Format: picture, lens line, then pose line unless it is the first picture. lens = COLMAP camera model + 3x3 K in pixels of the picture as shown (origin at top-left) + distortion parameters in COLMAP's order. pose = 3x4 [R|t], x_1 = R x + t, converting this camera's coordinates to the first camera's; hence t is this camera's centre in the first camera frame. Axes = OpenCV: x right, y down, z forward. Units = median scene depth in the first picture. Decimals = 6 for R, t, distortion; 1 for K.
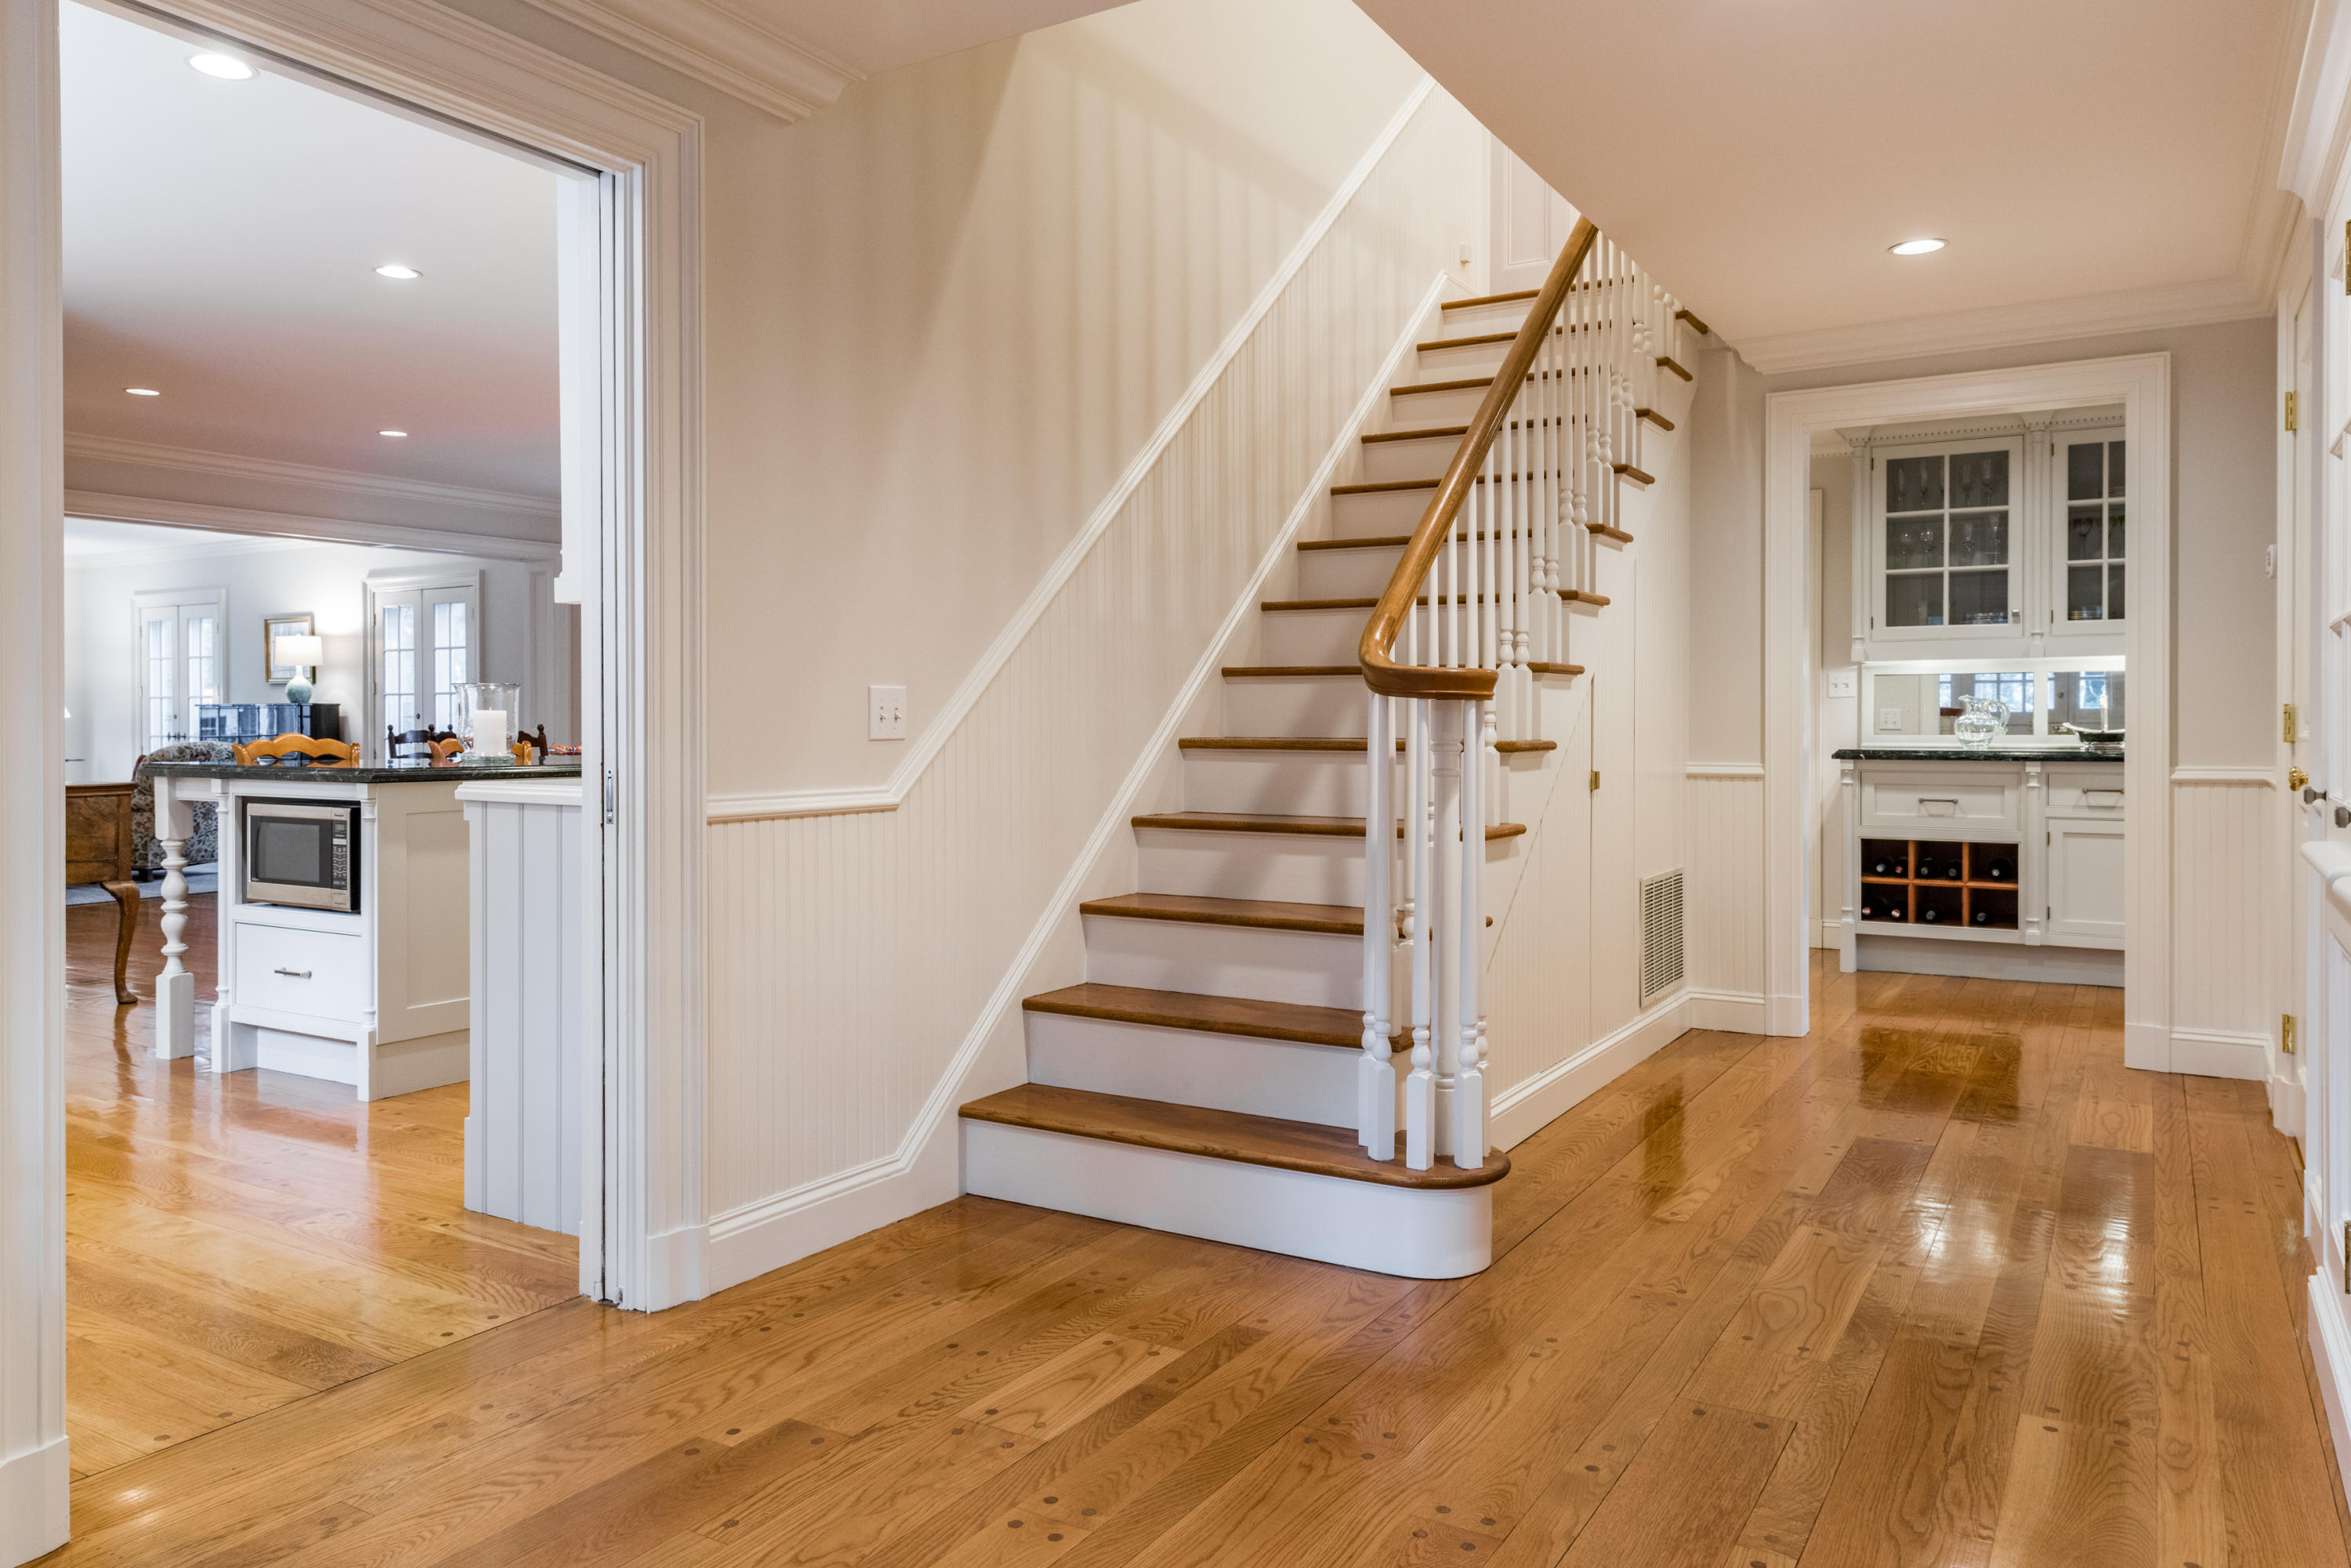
lens RADIAL K [[1601.7, 0, 1170.4], [0, 1601.7, 750.3], [0, 0, 1]] dist [0.007592, -0.009790]
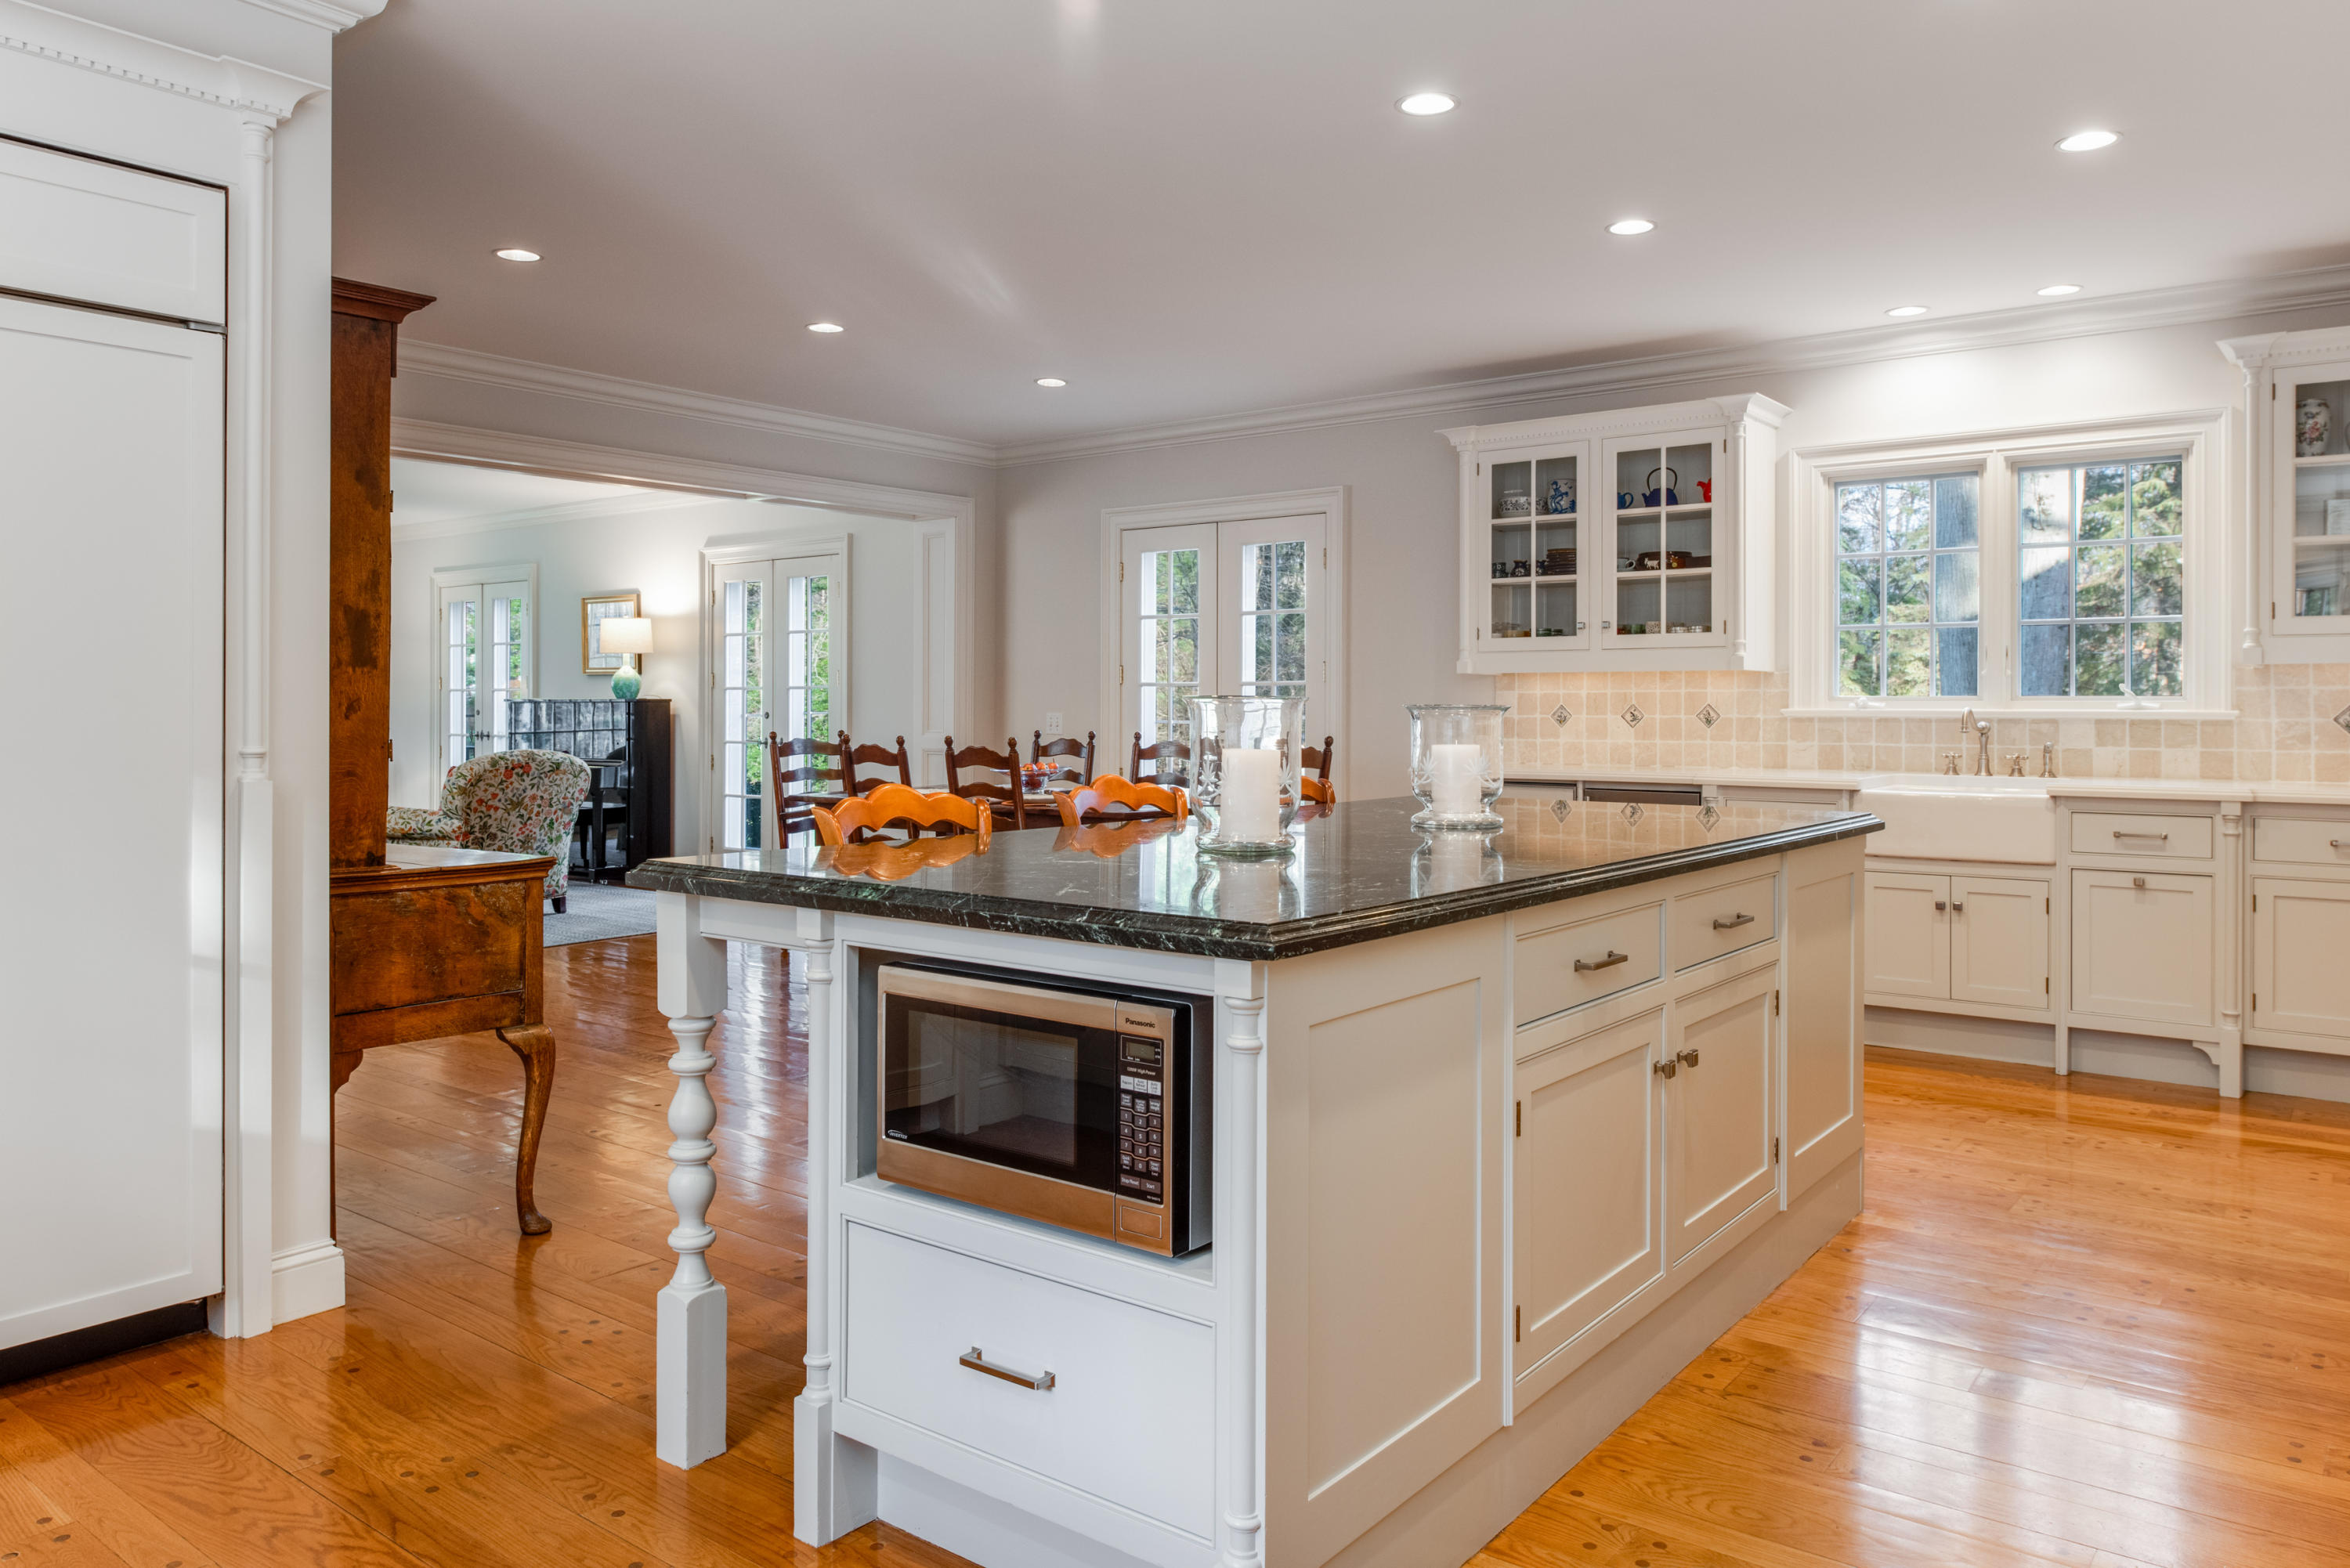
lens RADIAL K [[1601.0, 0, 1146.1], [0, 1601.0, 699.8], [0, 0, 1]] dist [0.007592, -0.009790]
pose [[0.991523, -0.000748, -0.129930, -0.317163], [-0.001720, 0.999820, -0.018883, -0.025052], [0.129921, 0.018947, 0.991343, 0.398759]]
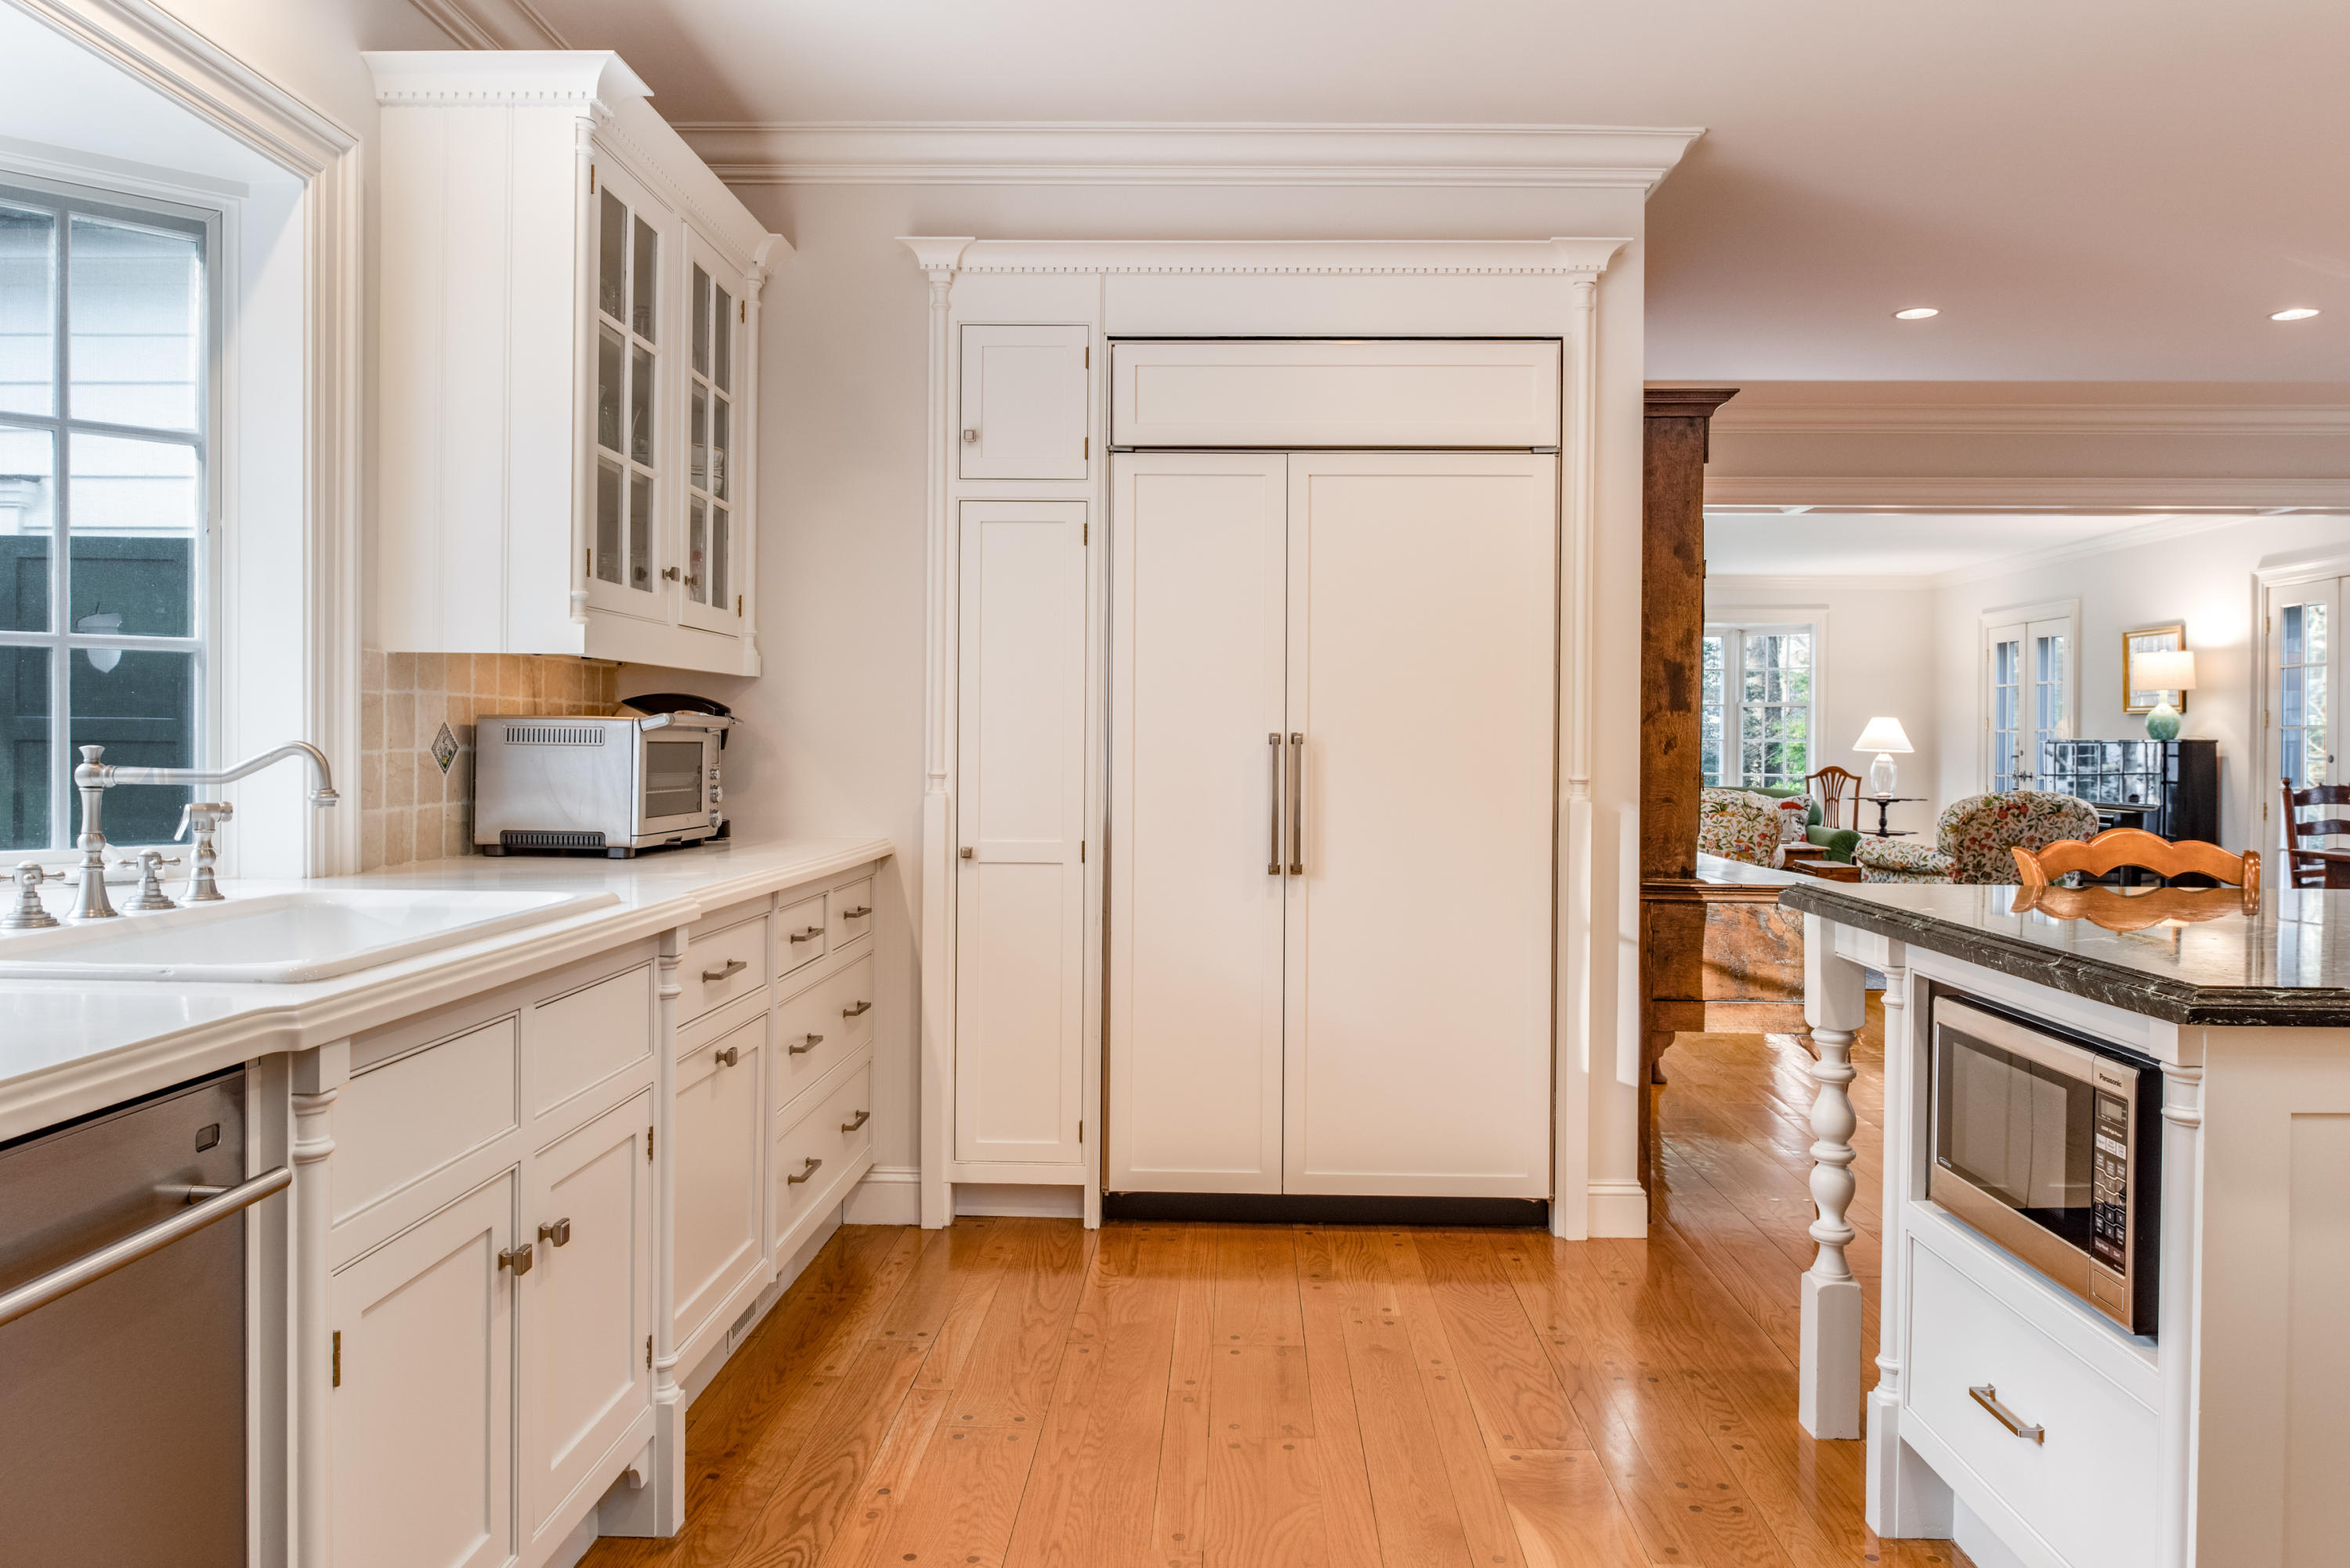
lens RADIAL K [[1601.0, 0, 1211.2], [0, 1601.0, 735.2], [0, 0, 1]] dist [0.007592, -0.009790]
pose [[0.498144, -0.001211, -0.867093, -0.194827], [-0.018704, 0.999751, -0.012141, -0.024822], [0.866893, 0.022266, 0.497997, 0.415893]]
